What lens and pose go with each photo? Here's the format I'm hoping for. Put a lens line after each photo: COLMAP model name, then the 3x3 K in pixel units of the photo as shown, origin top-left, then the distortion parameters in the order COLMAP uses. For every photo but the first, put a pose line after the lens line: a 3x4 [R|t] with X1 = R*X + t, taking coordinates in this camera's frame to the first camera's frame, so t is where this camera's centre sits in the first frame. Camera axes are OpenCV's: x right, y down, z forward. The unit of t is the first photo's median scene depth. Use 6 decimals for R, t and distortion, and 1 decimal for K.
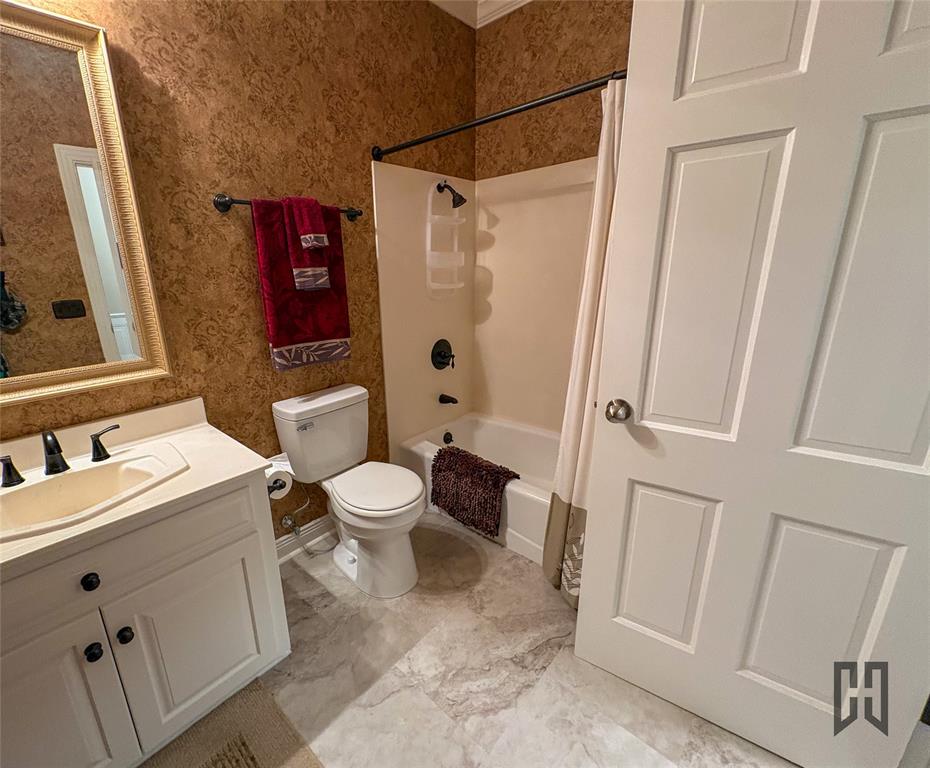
lens RADIAL K [[411.8, 0, 416.3], [0, 411.8, 385.4], [0, 0, 1]] dist [0.000449, 0.000137]
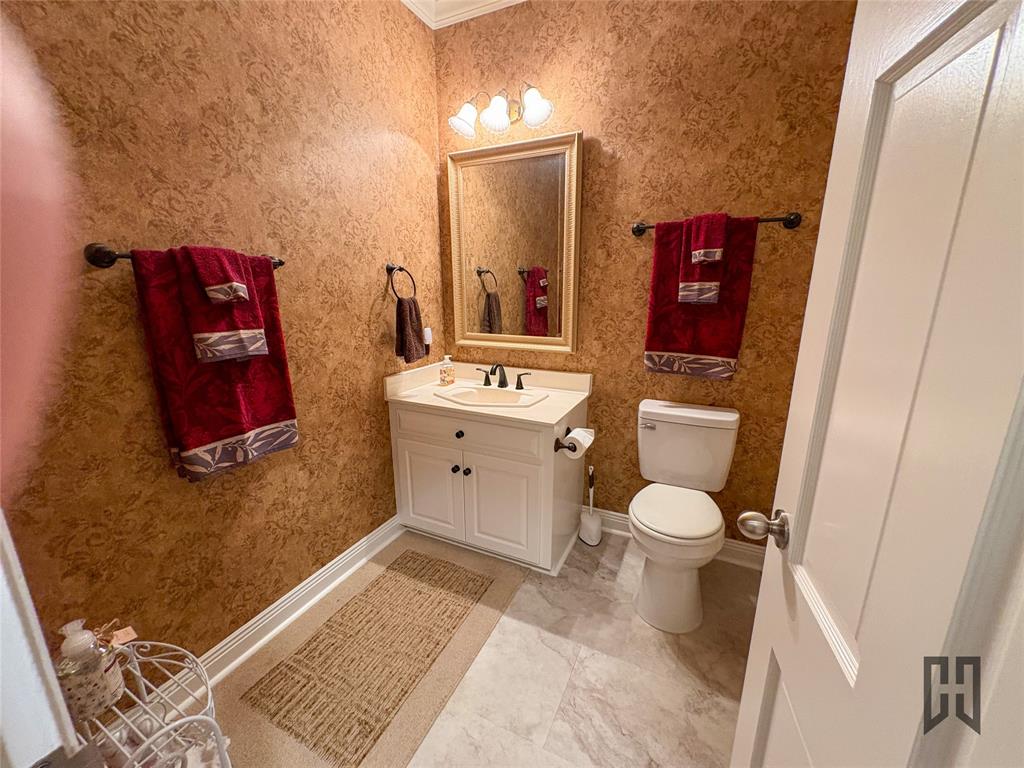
lens RADIAL K [[410.7, 0, 509.3], [0, 410.7, 384.0], [0, 0, 1]] dist [-0.000827, -0.000038]
pose [[0.300799, 0.256610, -0.918516, 0.630082], [-0.264201, 0.947847, 0.178282, -0.109083], [0.916361, 0.189046, 0.352908, 0.270872]]
